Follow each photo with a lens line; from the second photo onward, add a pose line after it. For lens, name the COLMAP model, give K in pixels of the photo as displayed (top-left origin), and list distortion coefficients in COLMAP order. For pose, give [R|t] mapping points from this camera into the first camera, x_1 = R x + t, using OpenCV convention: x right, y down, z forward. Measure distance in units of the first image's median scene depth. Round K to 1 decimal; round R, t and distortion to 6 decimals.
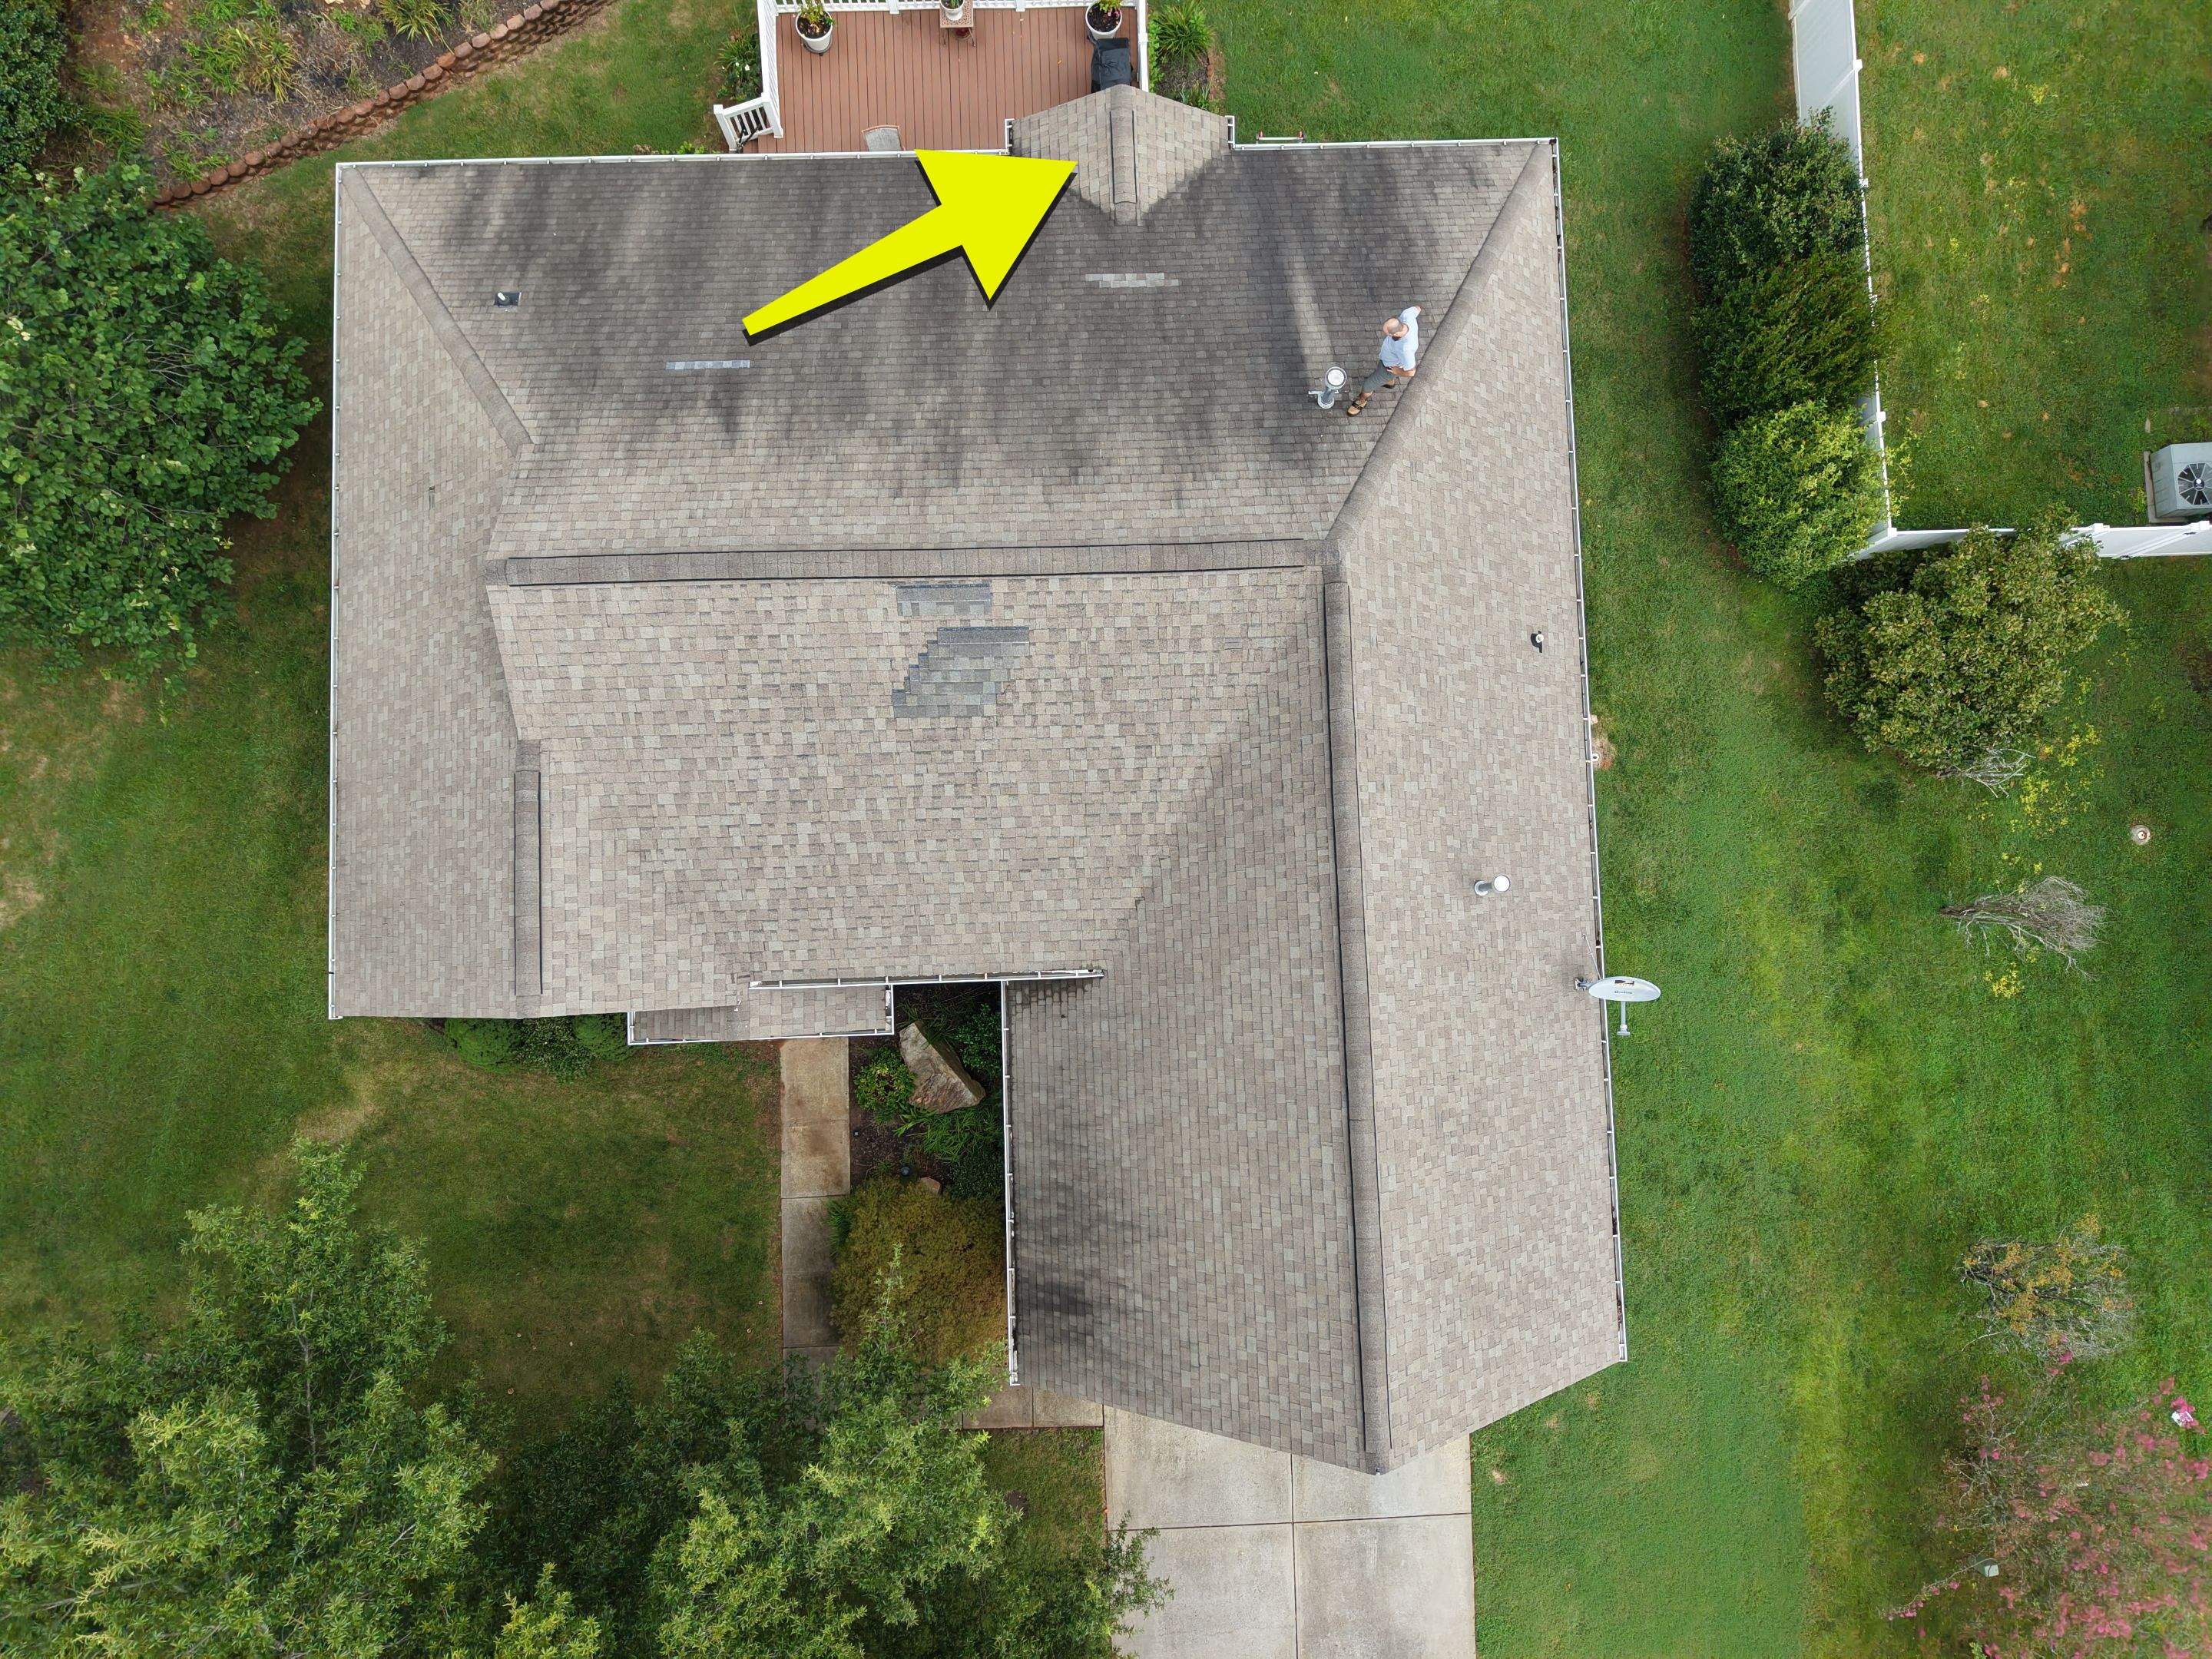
lens RADIAL K [[1485.4, 0, 1118.6], [0, 1485.4, 837.6], [0, 0, 1]] dist [0.037104, -0.042266]
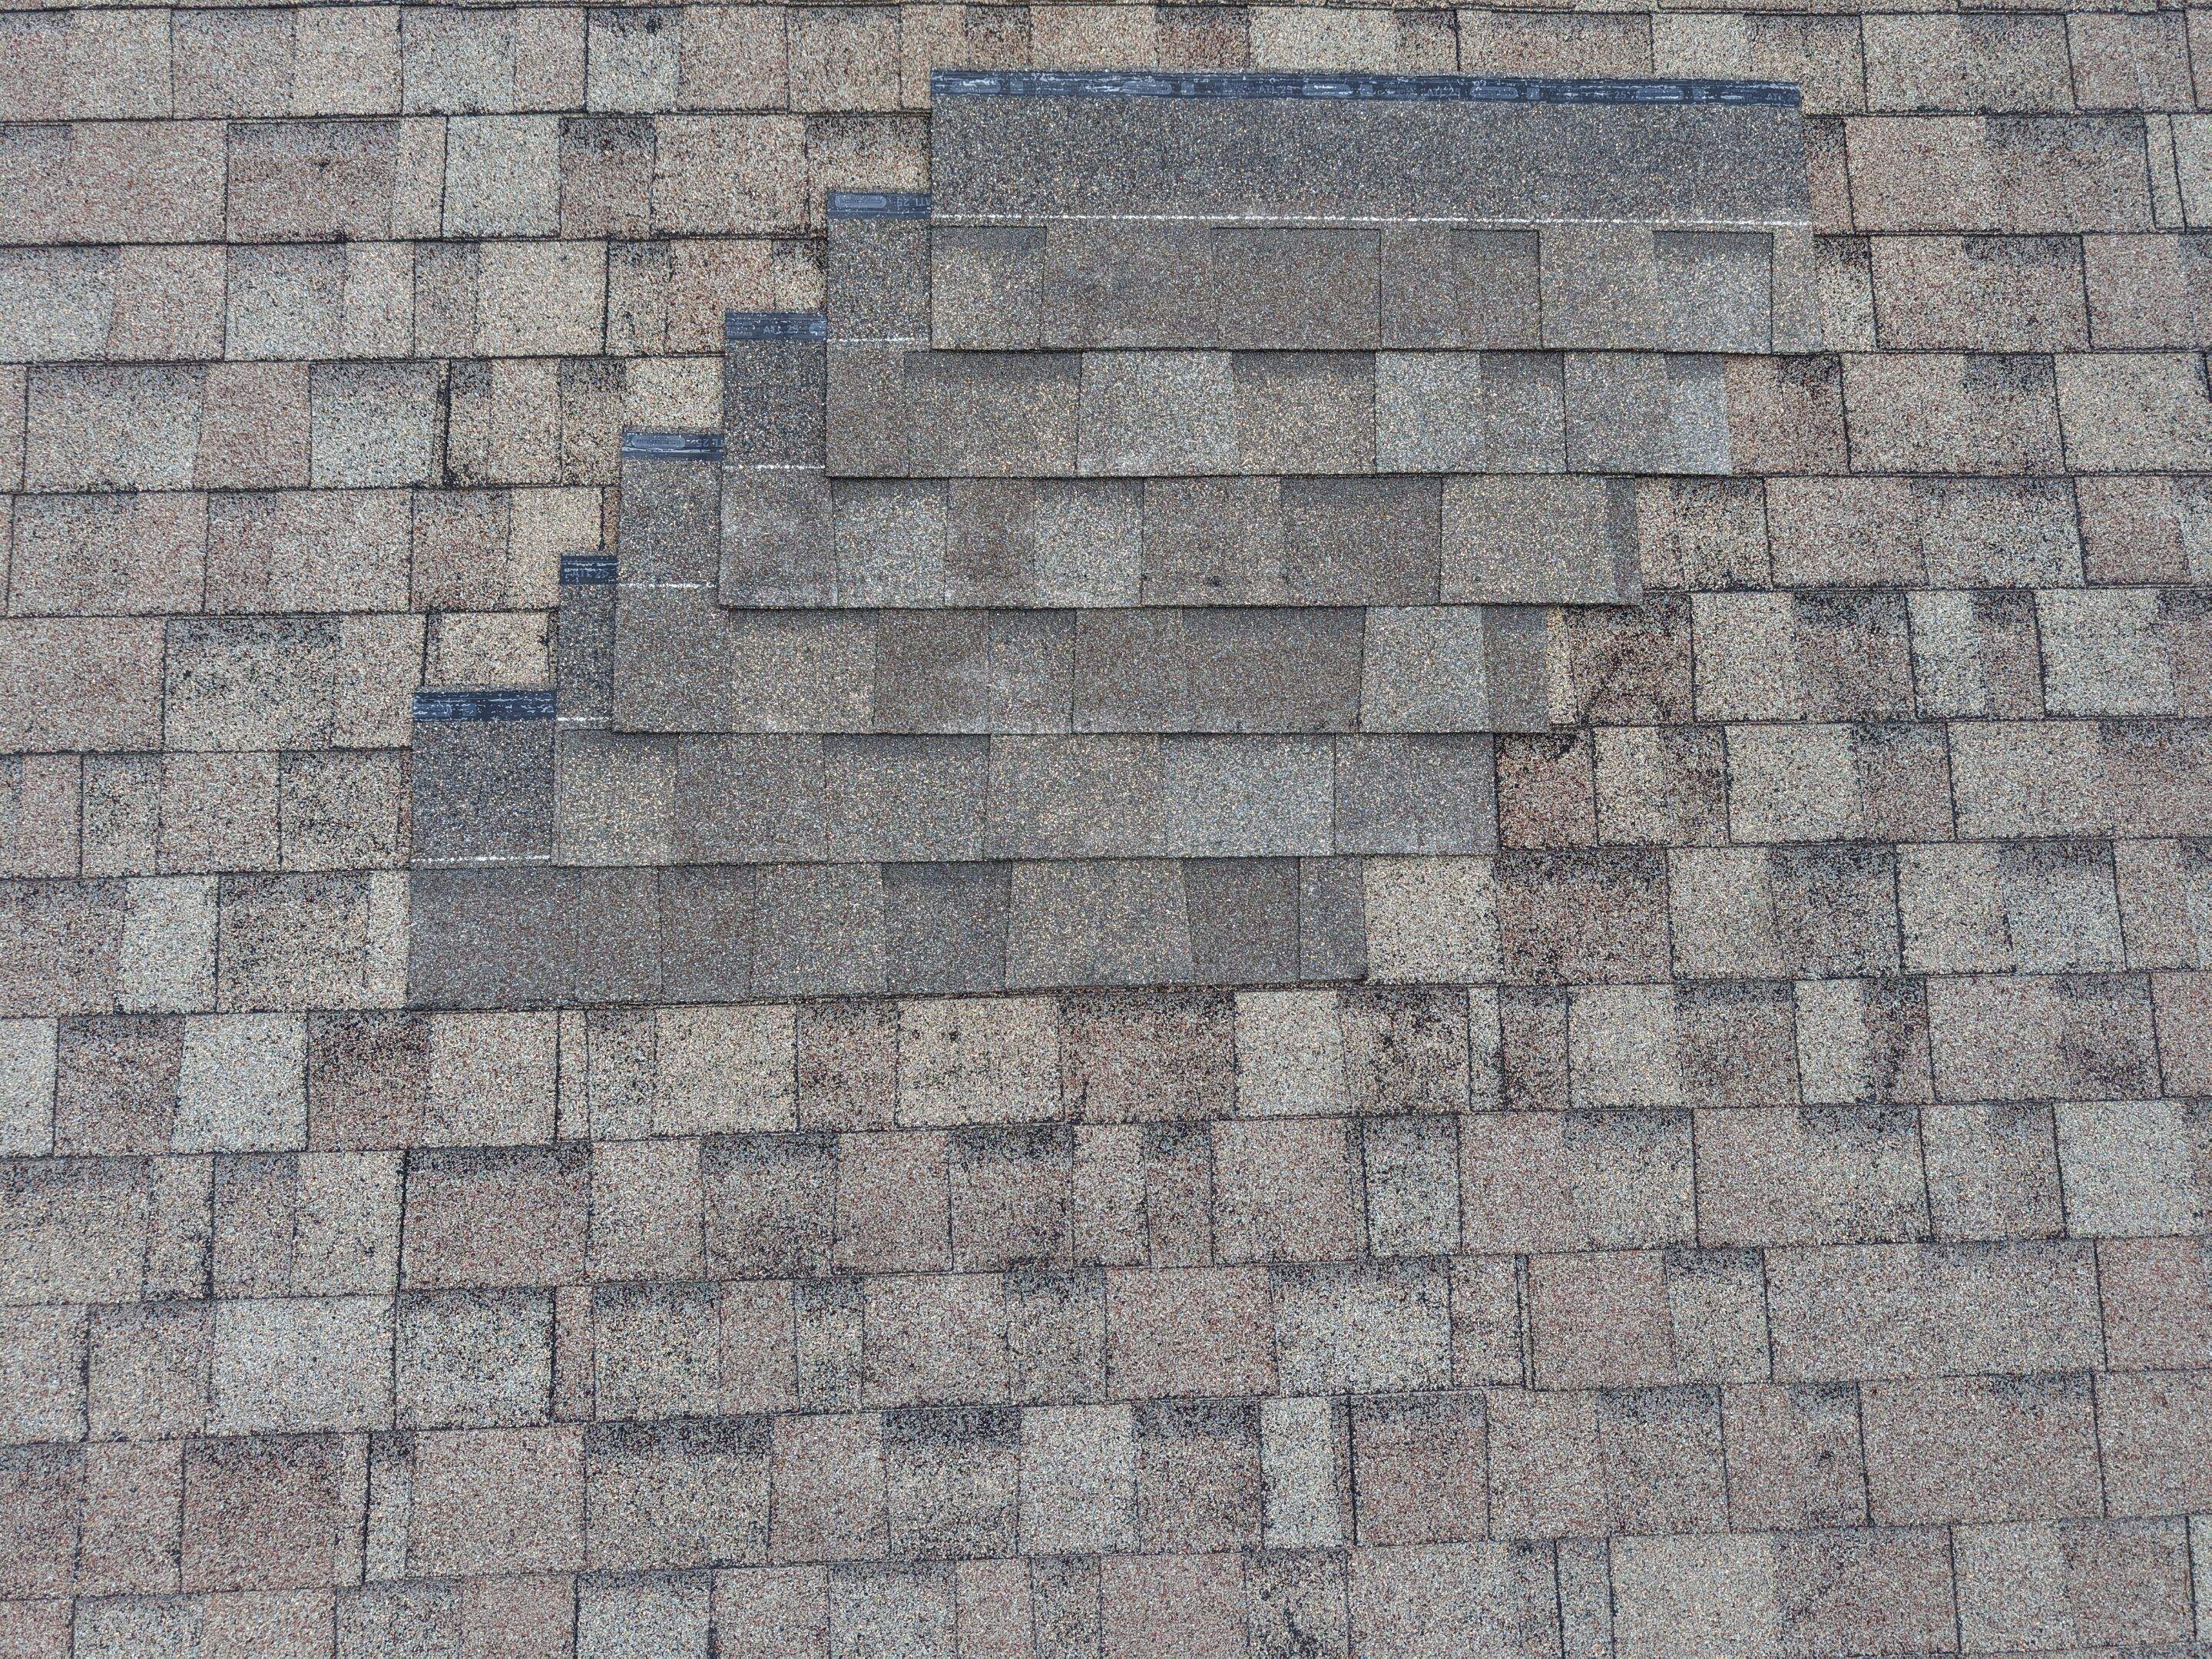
lens RADIAL K [[1485.4, 0, 1102.3], [0, 1485.4, 826.6], [0, 0, 1]] dist [0.037104, -0.042266]
pose [[0.999877, -0.003262, 0.015373, -0.102334], [0.011079, 0.840087, -0.542339, -0.036880], [-0.011146, 0.542442, 0.840019, 0.859893]]
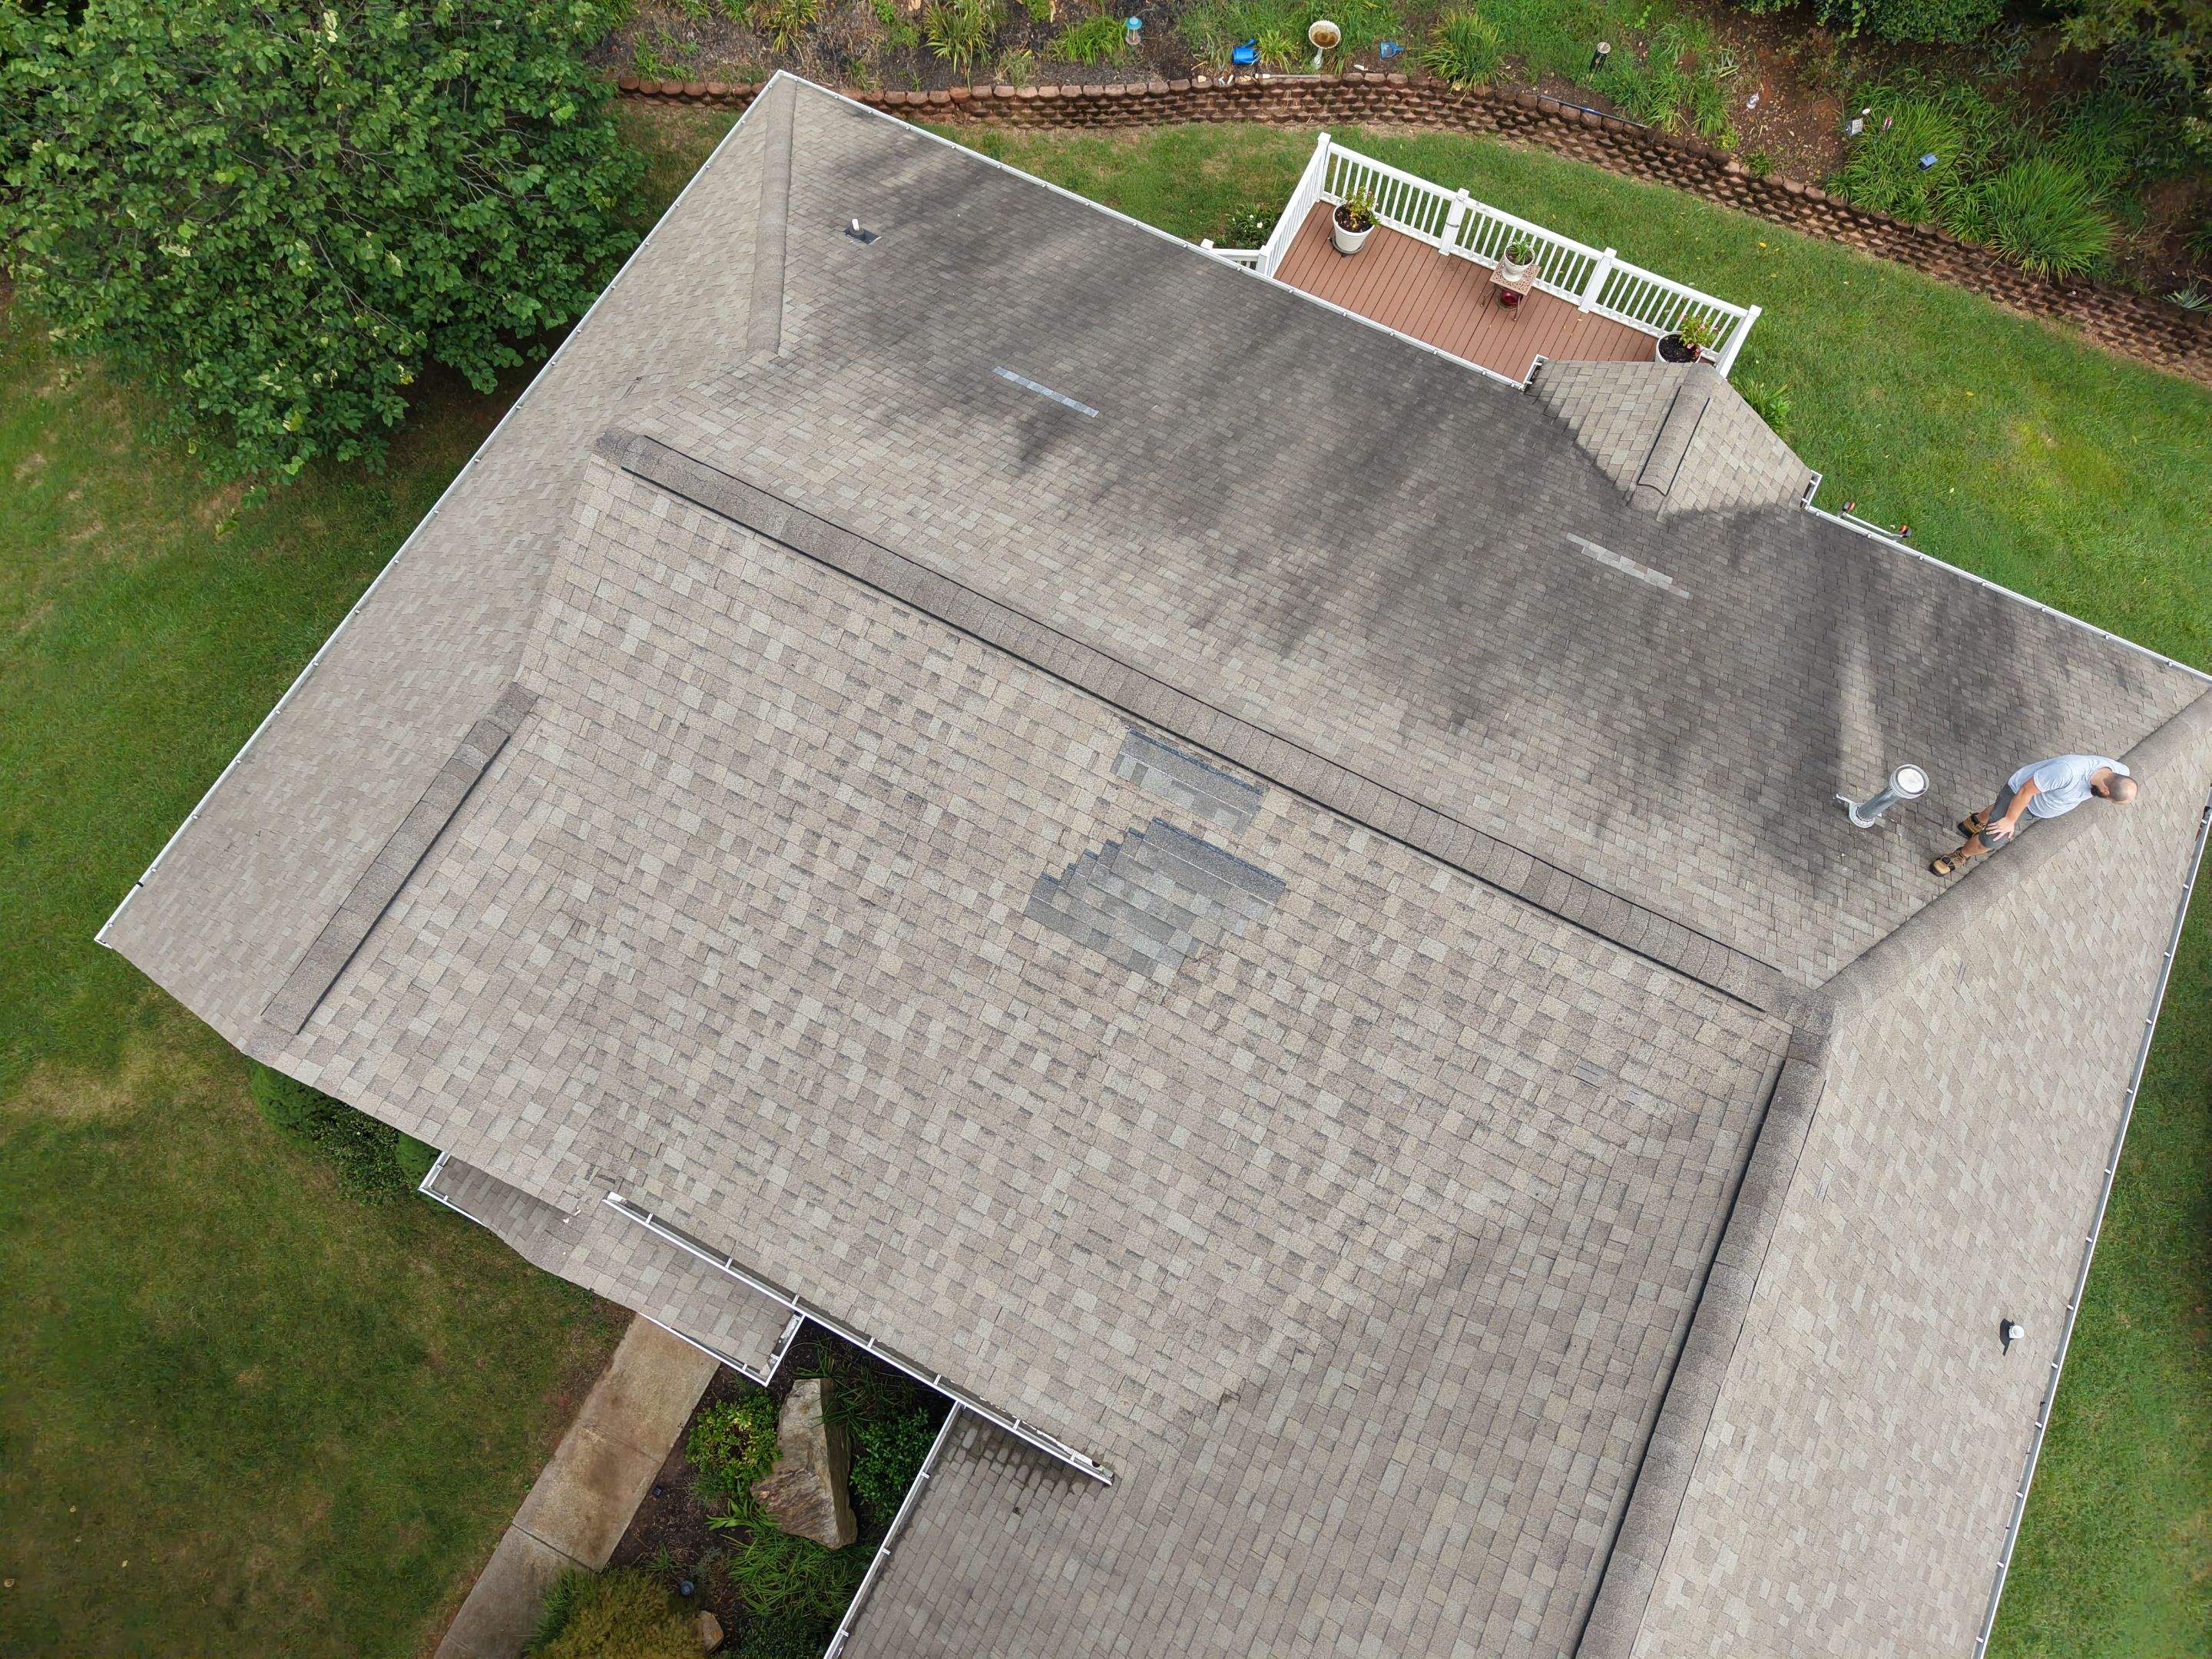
lens RADIAL K [[1485.4, 0, 1116.2], [0, 1485.4, 833.5], [0, 0, 1]] dist [0.037104, -0.042266]
pose [[0.873858, 0.455943, -0.168786, -0.026740], [-0.485007, 0.841651, -0.237470, 0.017532], [0.033786, 0.289377, 0.956619, 0.380884]]
